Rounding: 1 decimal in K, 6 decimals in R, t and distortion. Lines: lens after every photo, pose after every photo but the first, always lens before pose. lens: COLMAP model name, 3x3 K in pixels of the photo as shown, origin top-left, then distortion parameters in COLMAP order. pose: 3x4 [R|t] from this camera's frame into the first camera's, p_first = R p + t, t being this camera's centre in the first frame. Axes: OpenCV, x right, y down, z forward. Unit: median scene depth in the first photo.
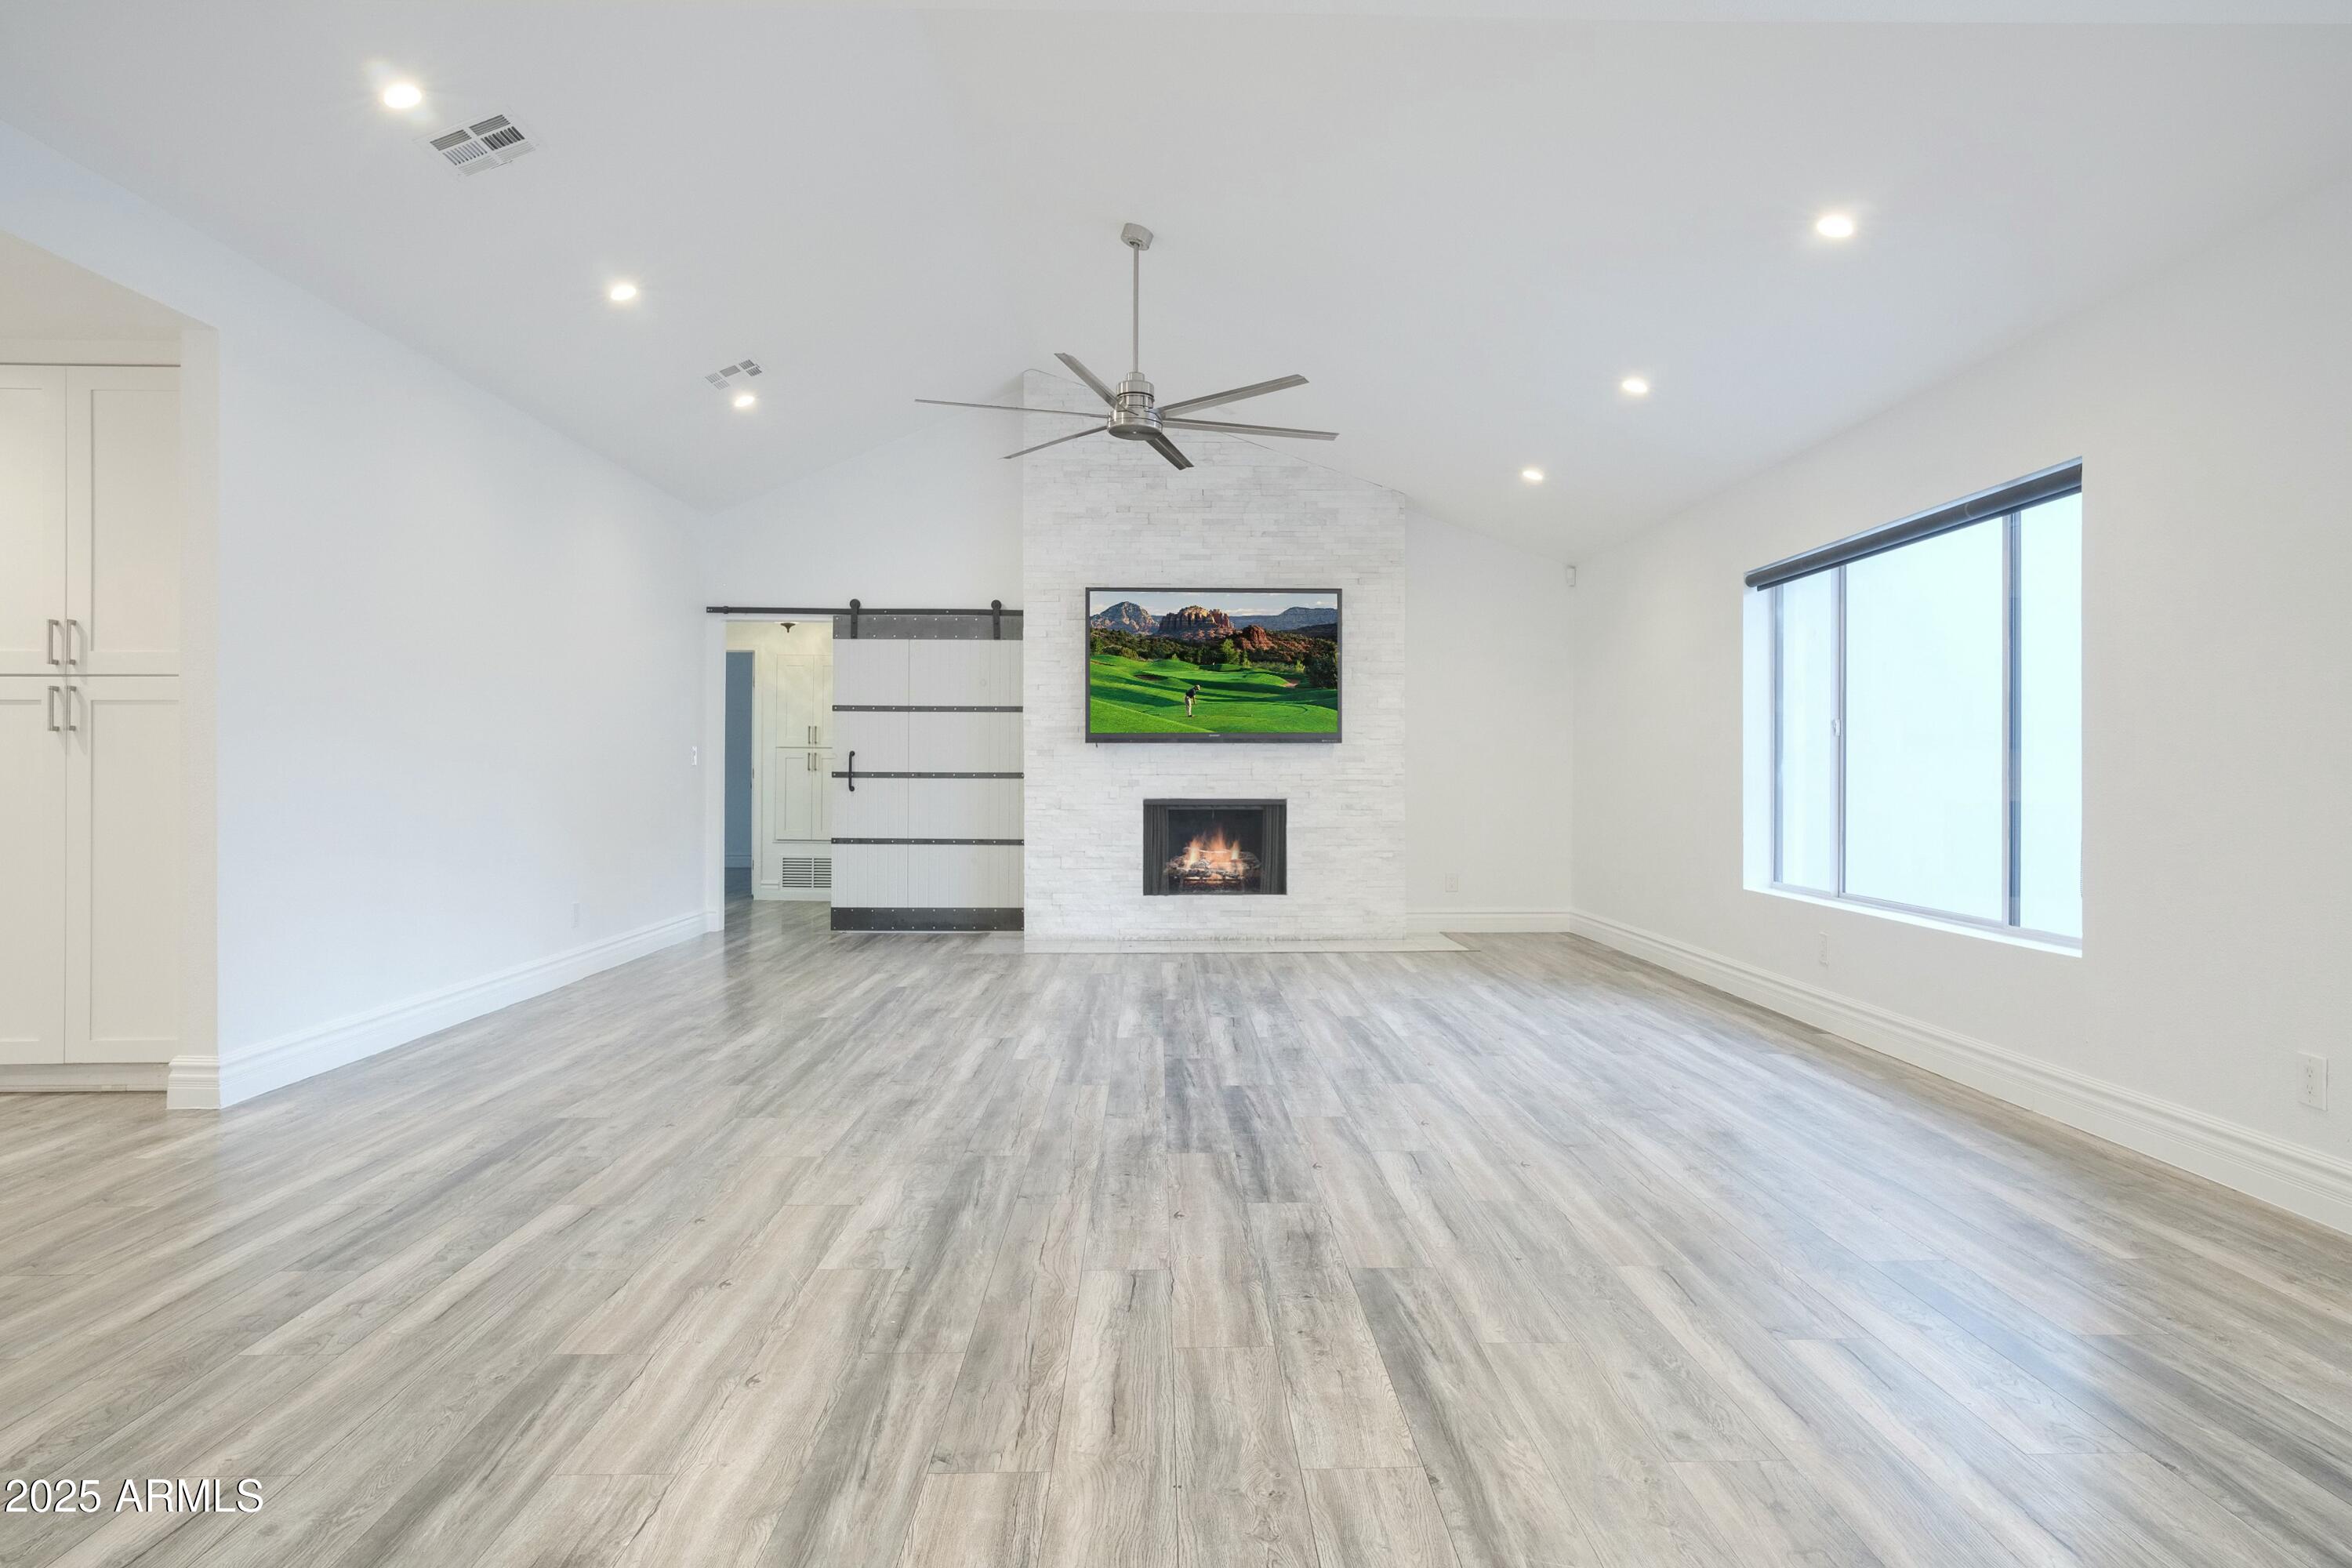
lens RADIAL K [[1359.7, 0, 1173.2], [0, 1359.7, 759.9], [0, 0, 1]] dist [-0.015598, 0.014300]
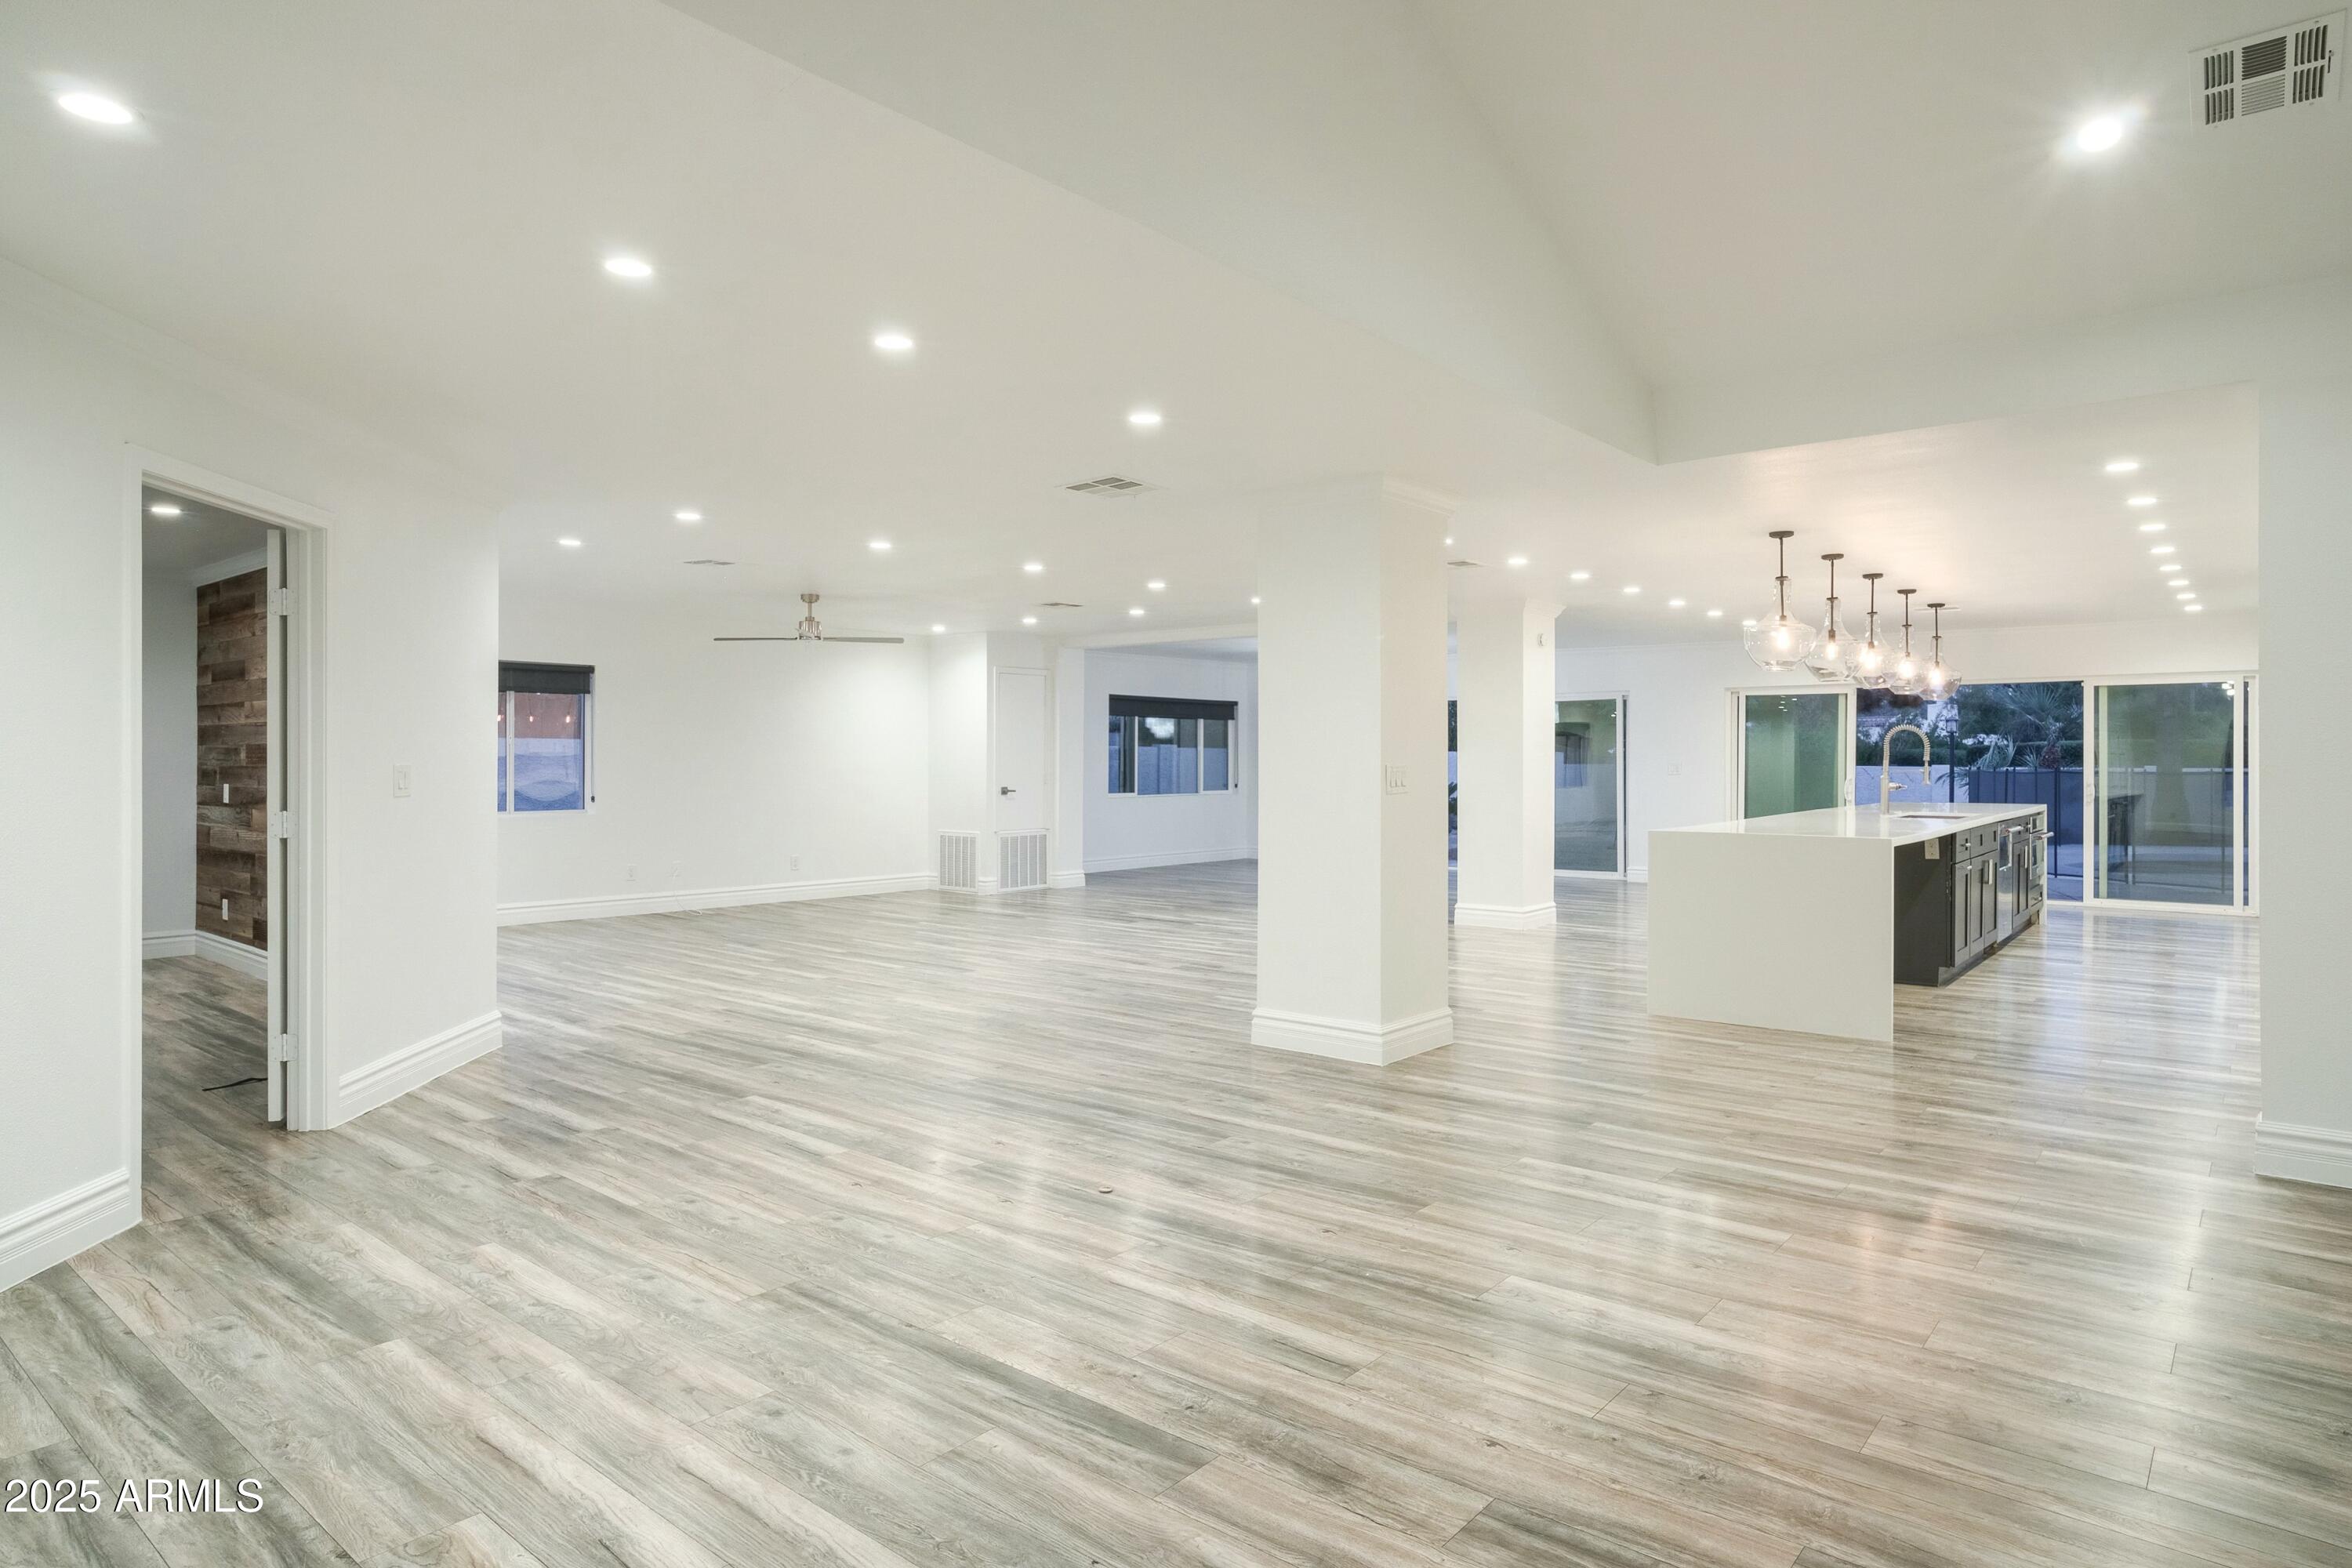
lens RADIAL K [[1359.7, 0, 1199.6], [0, 1359.7, 729.9], [0, 0, 1]] dist [-0.015598, 0.014300]
pose [[-0.645000, -0.022654, -0.763847, 0.268261], [0.002248, 0.999500, -0.031541, -0.016836], [0.764179, -0.022061, -0.644627, 0.523483]]
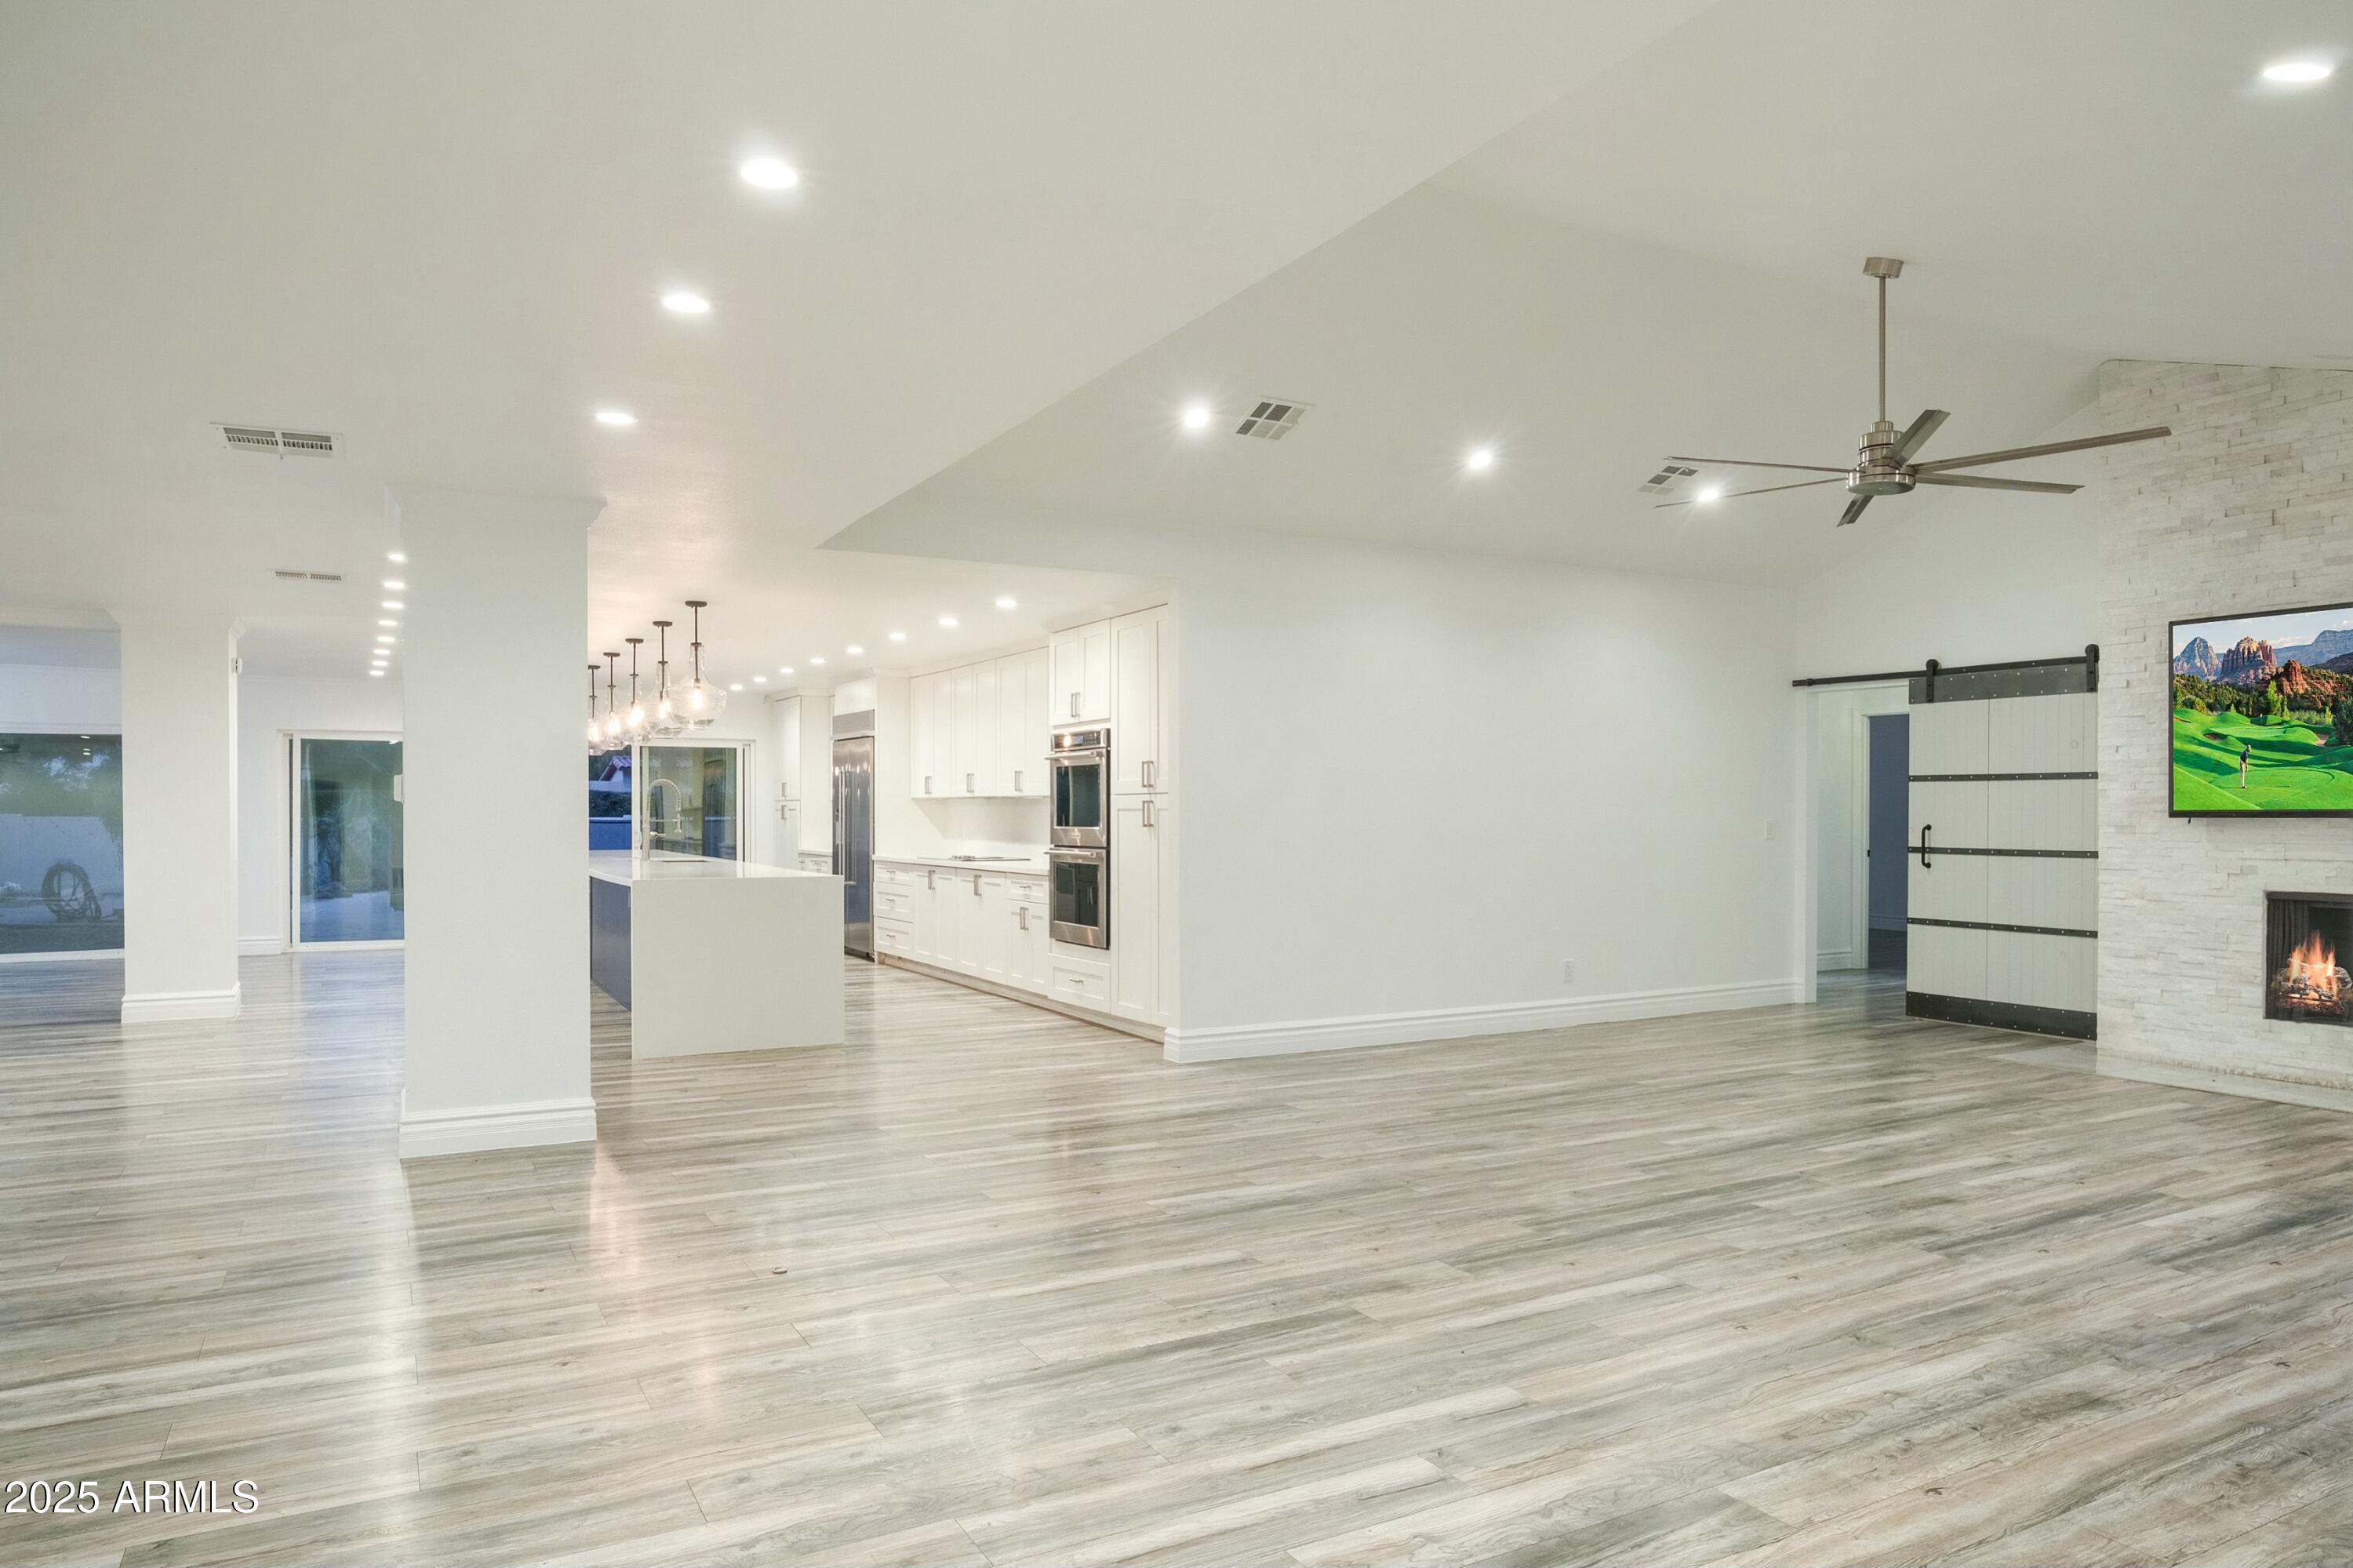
lens RADIAL K [[1425.7, 0, 1158.5], [0, 1425.7, 823.5], [0, 0, 1]] dist [-0.024767, 0.005363]
pose [[0.470328, 0.003456, -0.882485, 0.389820], [0.007968, 0.999935, 0.008162, -0.020547], [0.882456, -0.010870, 0.470270, 0.092008]]
